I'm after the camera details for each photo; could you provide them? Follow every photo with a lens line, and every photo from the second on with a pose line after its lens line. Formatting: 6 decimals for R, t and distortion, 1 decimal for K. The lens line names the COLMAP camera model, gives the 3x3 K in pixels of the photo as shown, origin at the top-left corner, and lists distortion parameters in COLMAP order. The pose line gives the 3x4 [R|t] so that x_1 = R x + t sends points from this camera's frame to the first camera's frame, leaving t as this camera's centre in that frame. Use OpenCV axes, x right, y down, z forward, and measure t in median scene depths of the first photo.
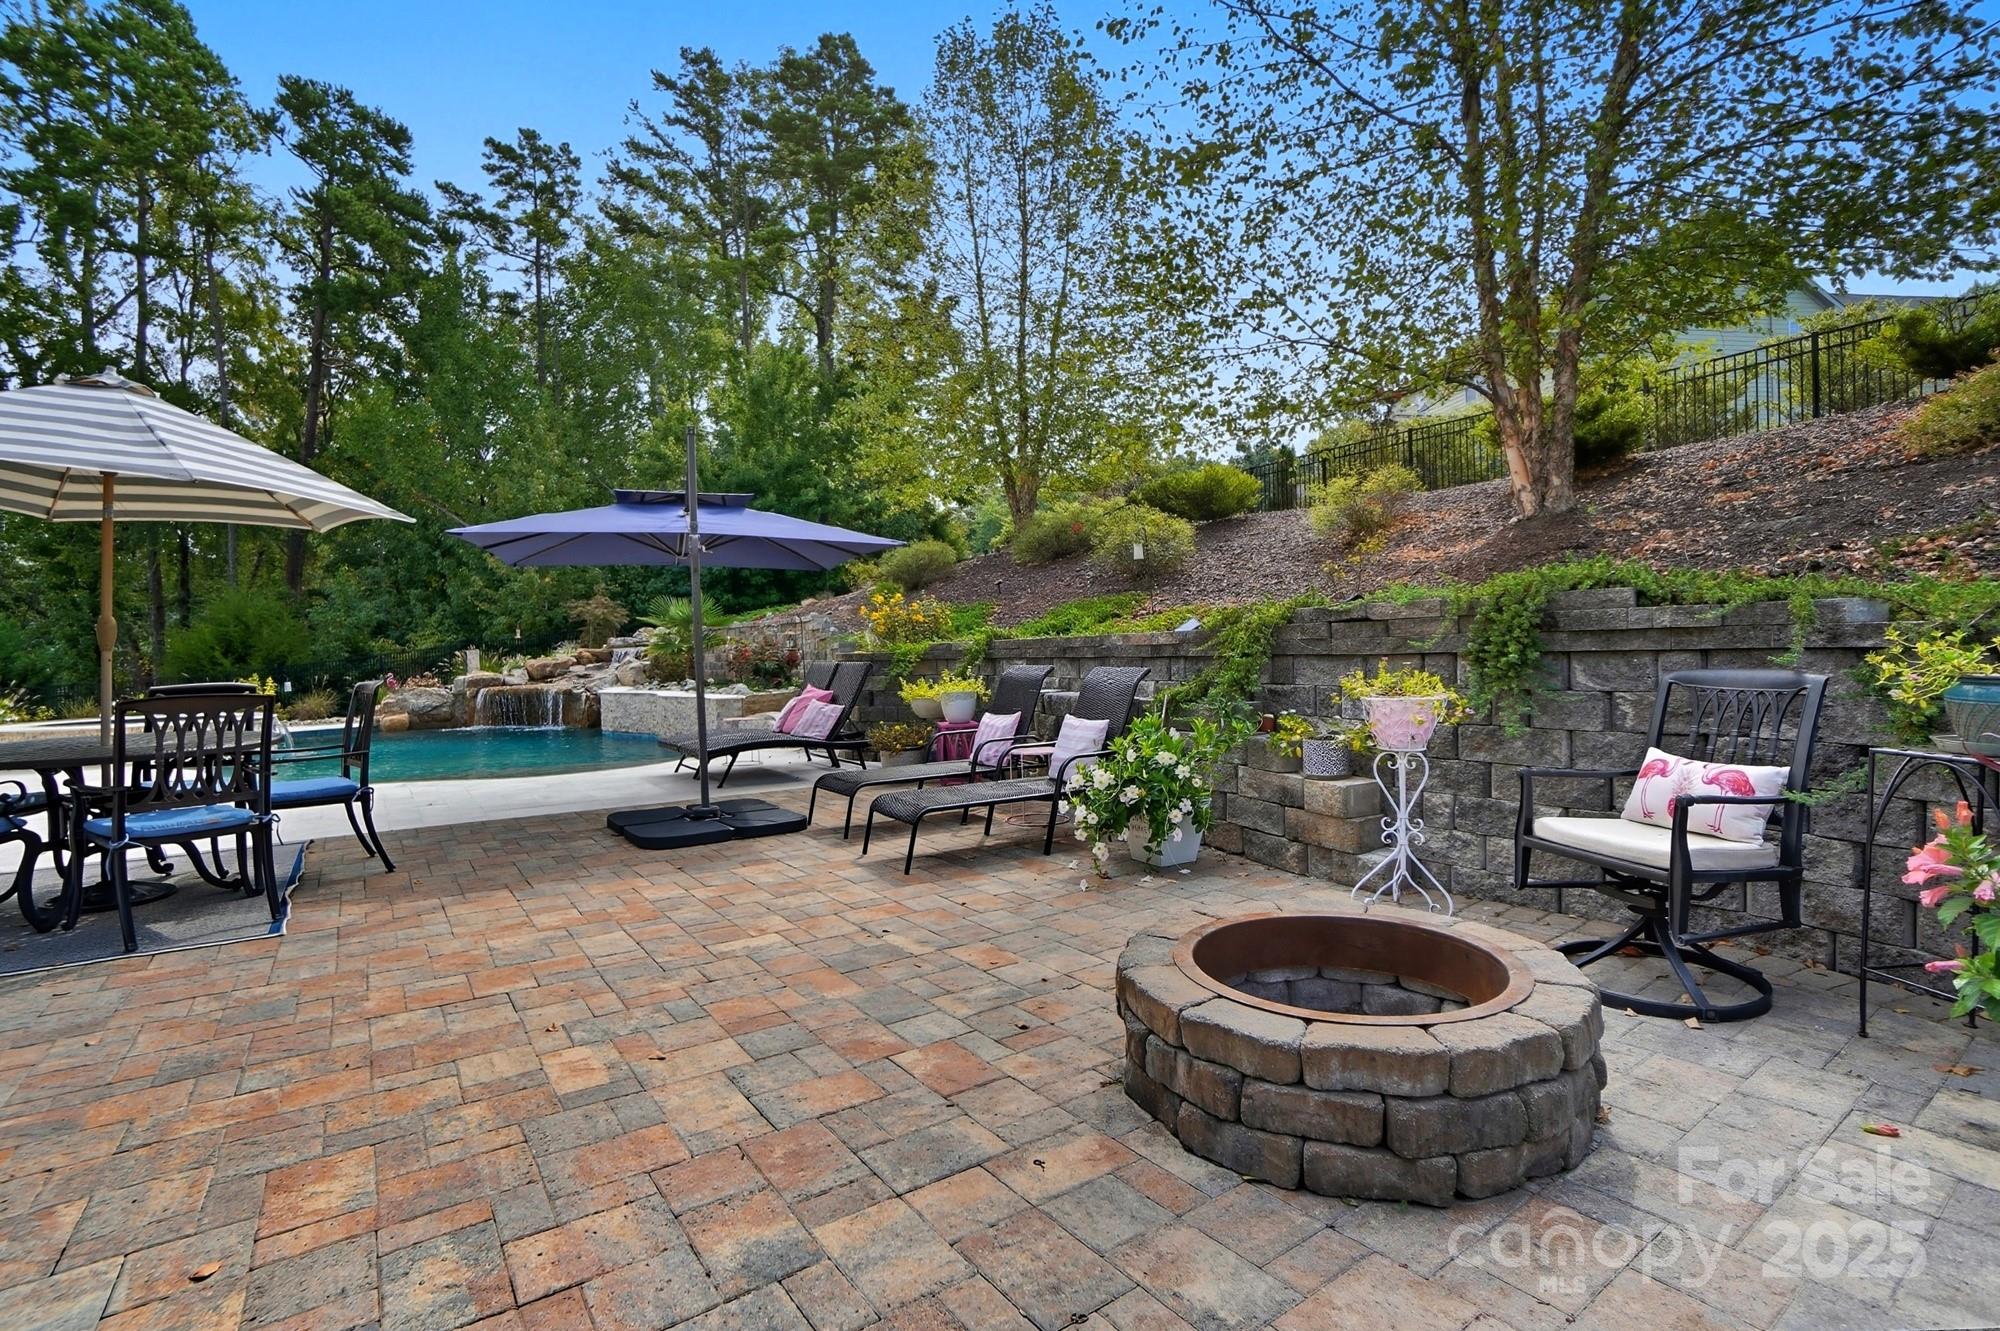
lens RADIAL K [[927.4, 0, 995.9], [0, 927.4, 658.6], [0, 0, 1]] dist [-0.030837, 0.001469]
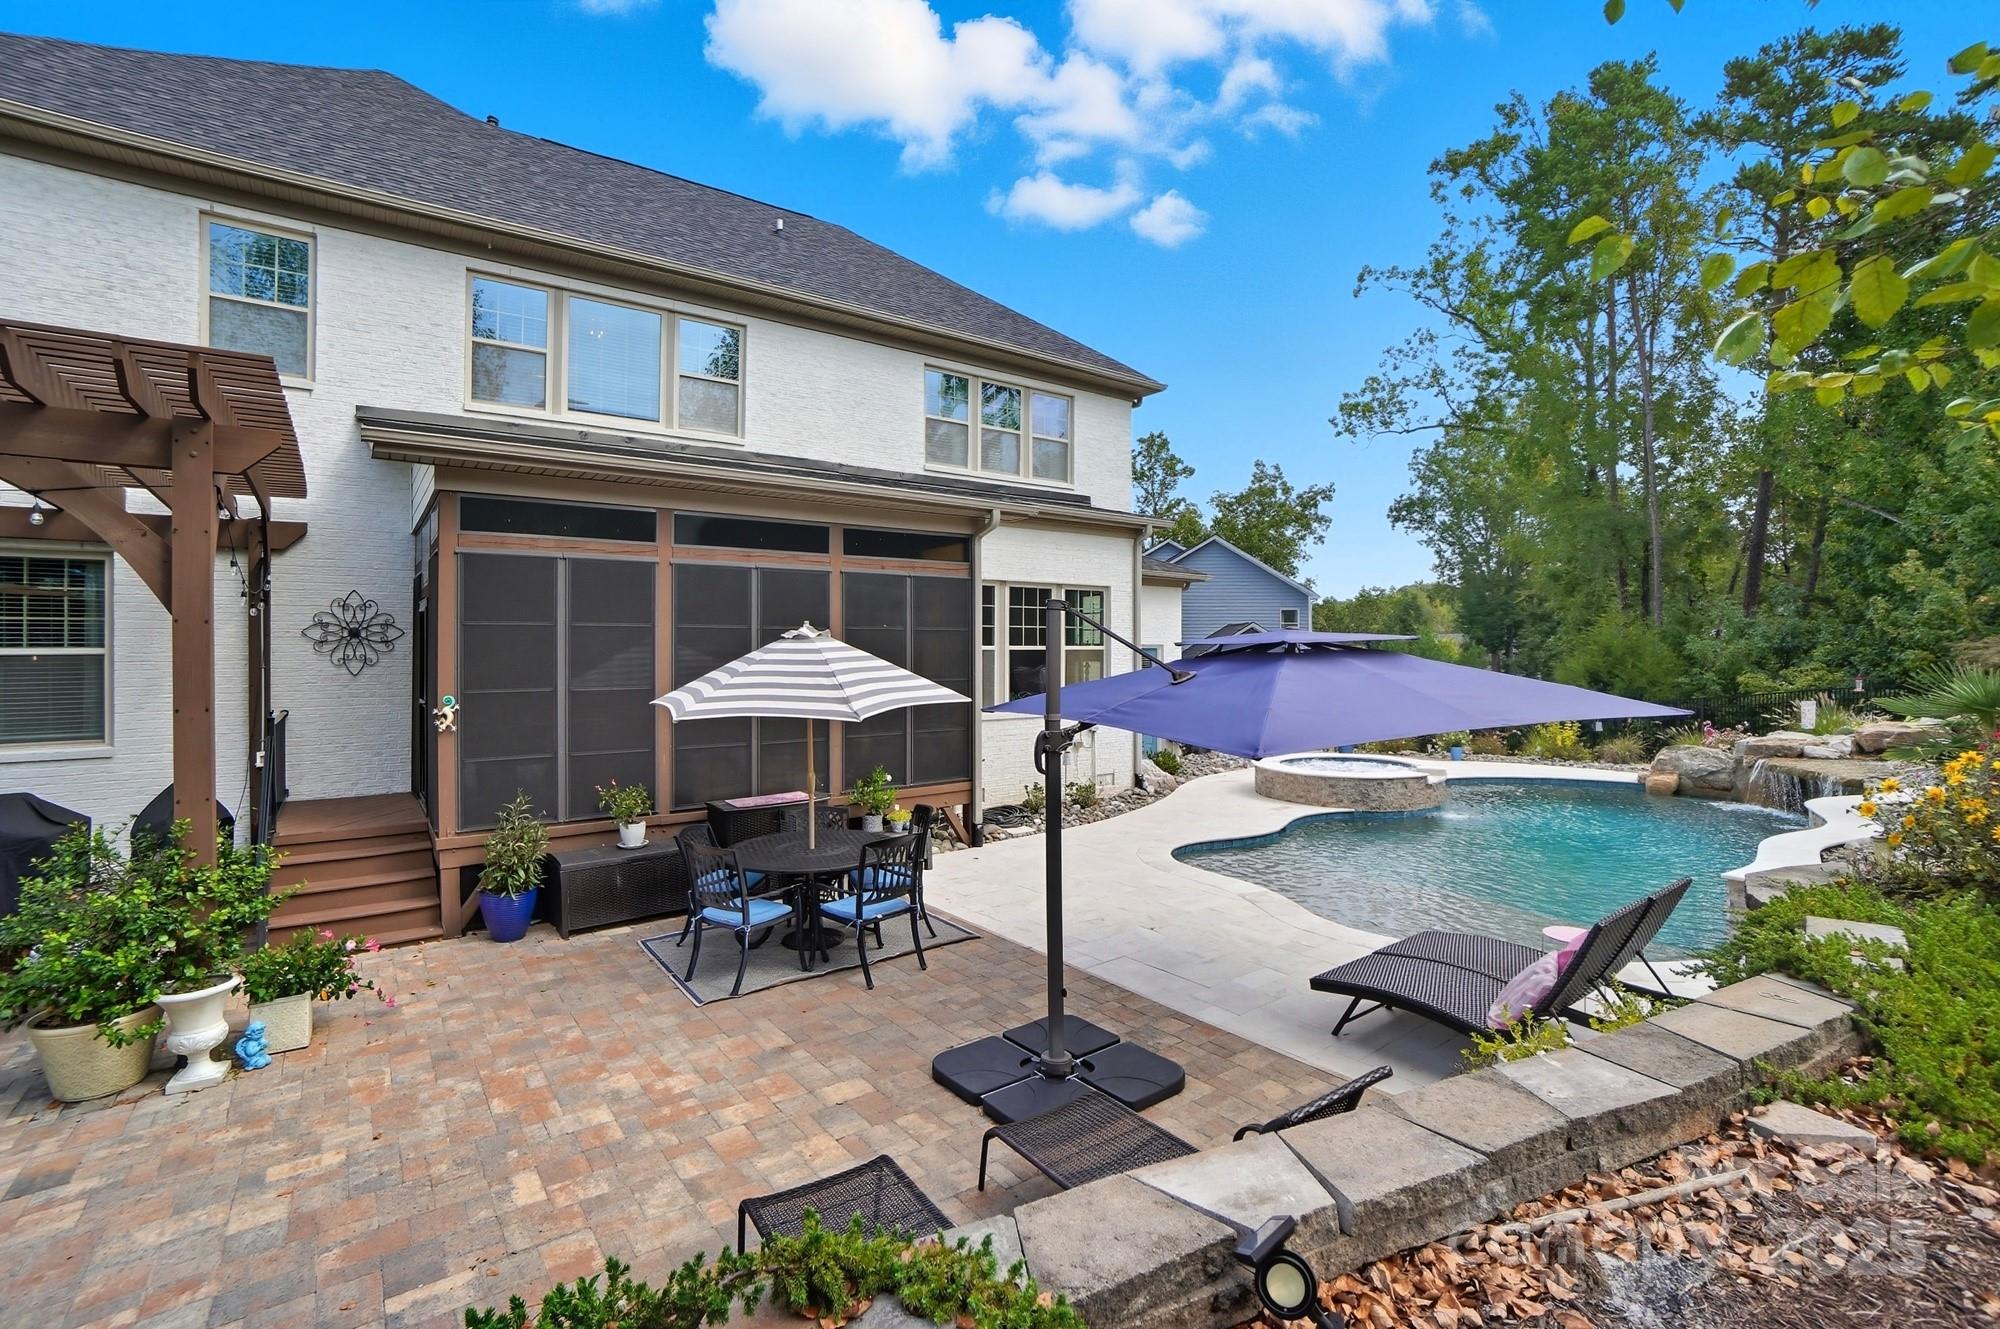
lens RADIAL K [[886.4, 0, 1001.7], [0, 886.4, 646.5], [0, 0, 1]] dist [-0.030316, 0.001839]
pose [[0.026363, 0.019435, -0.999463, 0.170904], [-0.000470, 0.999811, 0.019429, -0.079881], [0.999652, -0.000043, 0.026368, 0.338904]]
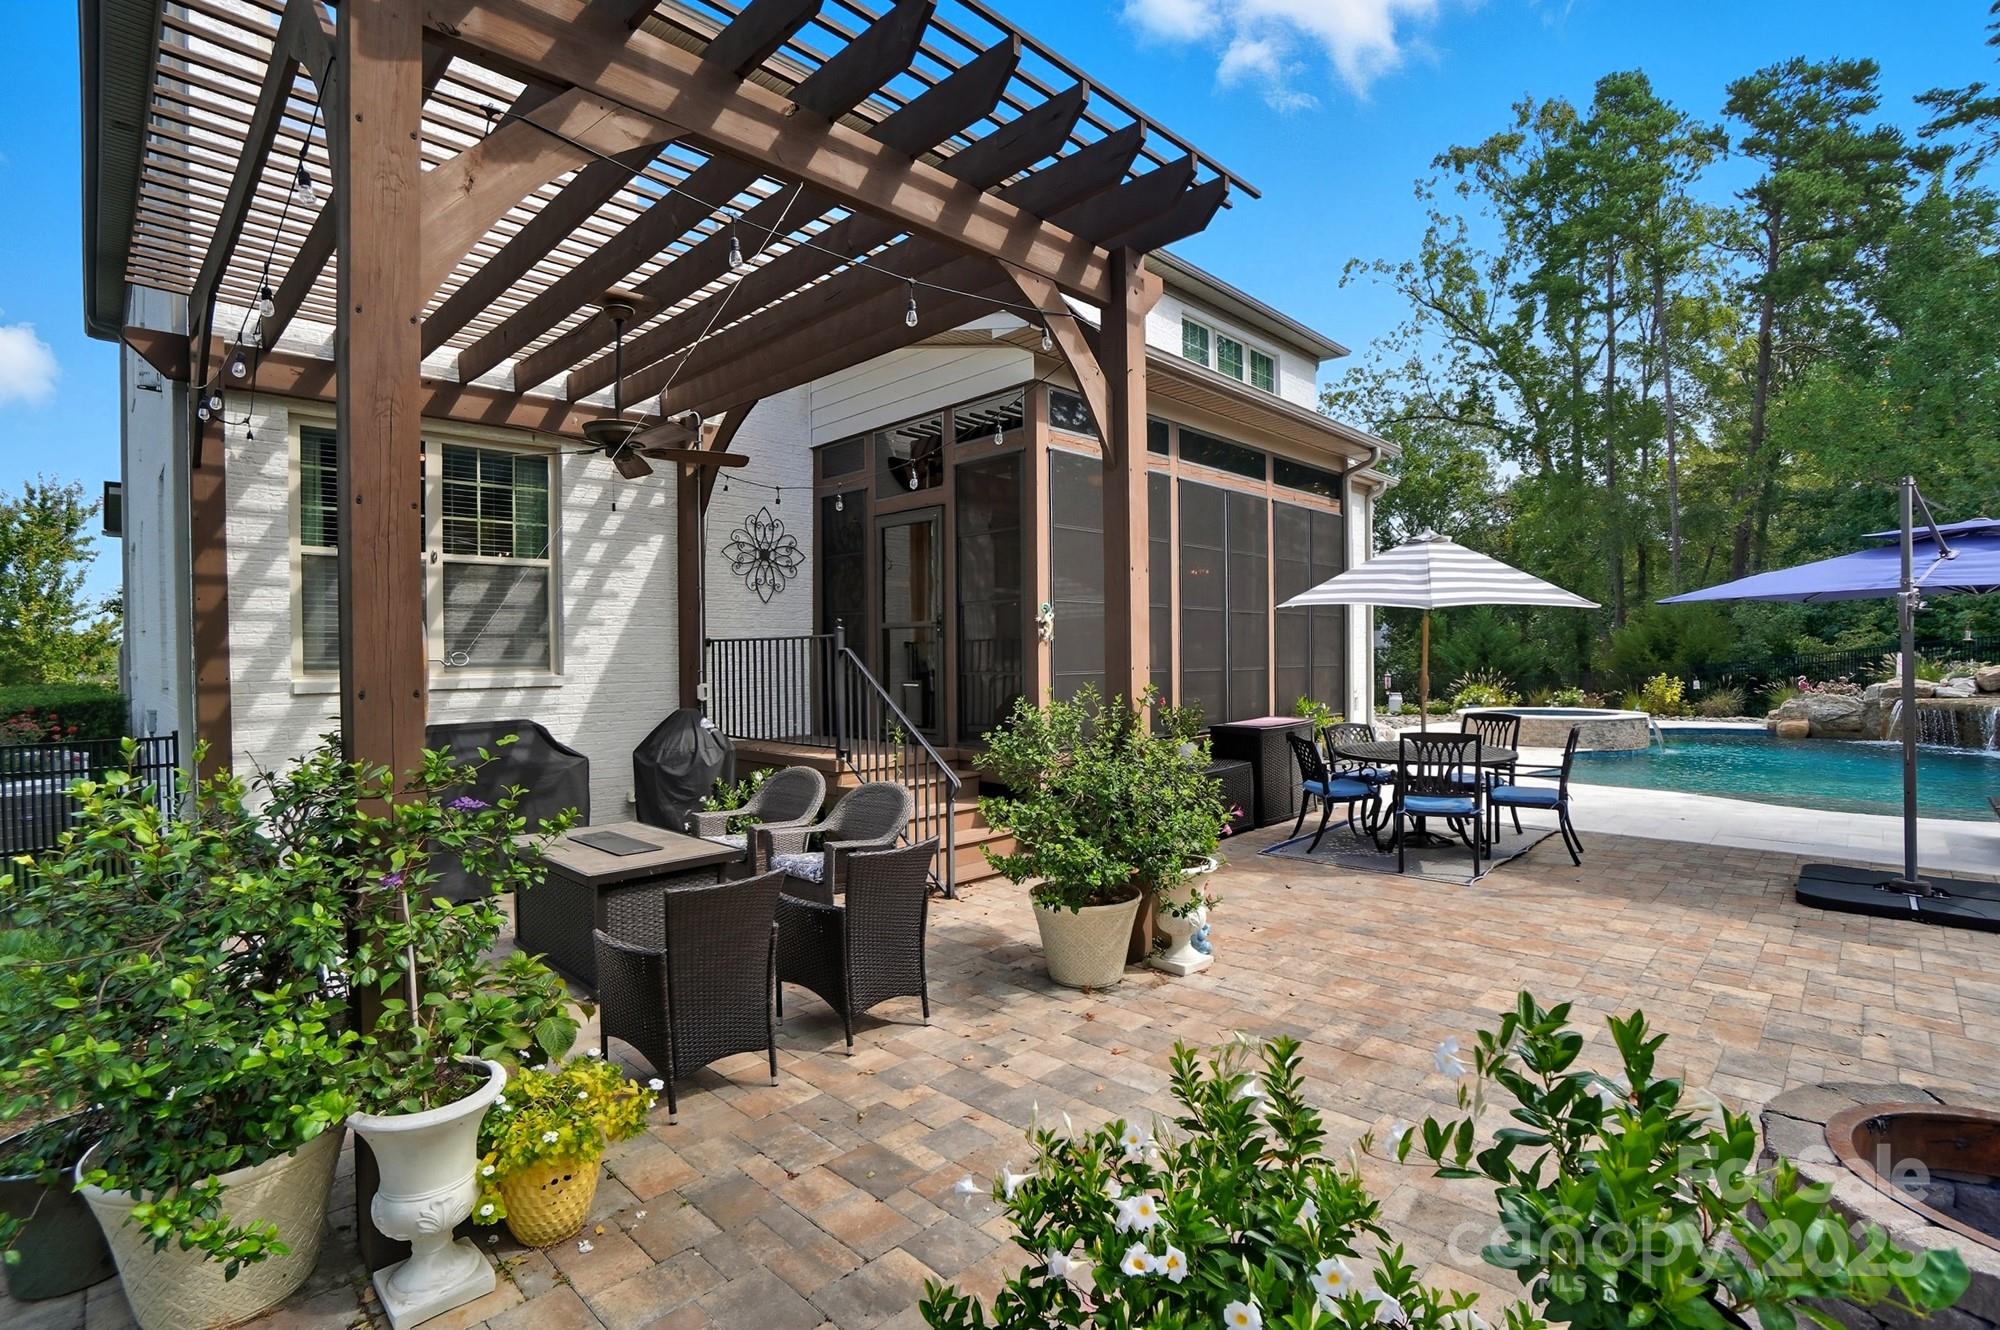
lens RADIAL K [[927.4, 0, 995.3], [0, 927.4, 674.1], [0, 0, 1]] dist [-0.030837, 0.001469]
pose [[0.180422, 0.041671, -0.982706, 0.148065], [0.002032, 0.999084, 0.042739, -0.031798], [0.983587, -0.009708, 0.180172, -0.027060]]
